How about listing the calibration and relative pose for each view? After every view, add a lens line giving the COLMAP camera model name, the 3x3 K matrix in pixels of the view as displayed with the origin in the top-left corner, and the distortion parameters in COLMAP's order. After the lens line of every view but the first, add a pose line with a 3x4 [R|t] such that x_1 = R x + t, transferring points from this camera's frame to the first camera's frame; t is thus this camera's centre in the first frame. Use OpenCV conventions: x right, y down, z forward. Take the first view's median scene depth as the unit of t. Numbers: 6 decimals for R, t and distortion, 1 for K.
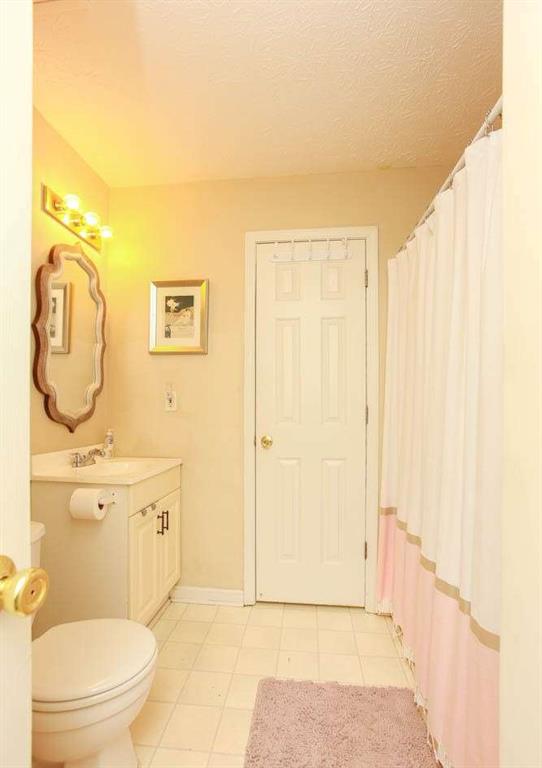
lens RADIAL K [[365.1, 0, 272.1], [0, 365.1, 402.2], [0, 0, 1]] dist [-0.060389, 0.000579]
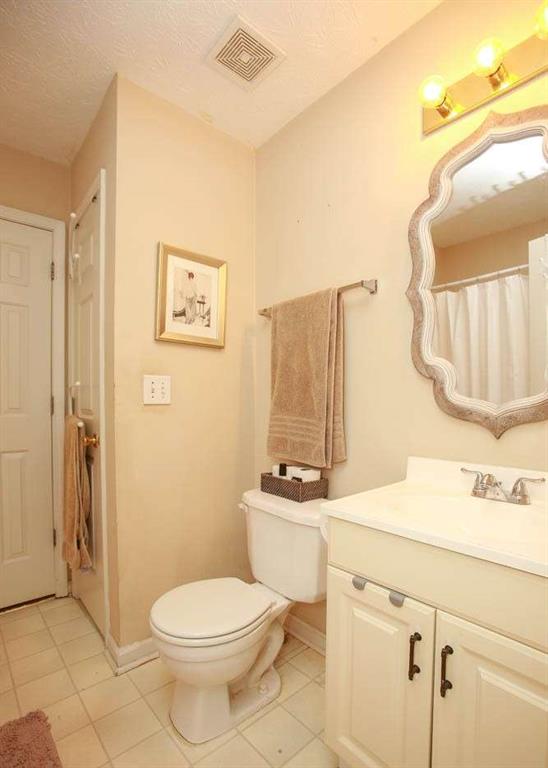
lens RADIAL K [[361.4, 0, 248.3], [0, 361.4, 409.3], [0, 0, 1]] dist [-0.030585, 0.000575]
pose [[-0.684944, 0.000755, -0.728595, 0.128262], [-0.002847, 0.999989, 0.003712, 0.032225], [0.728590, 0.004617, -0.684935, 1.015282]]
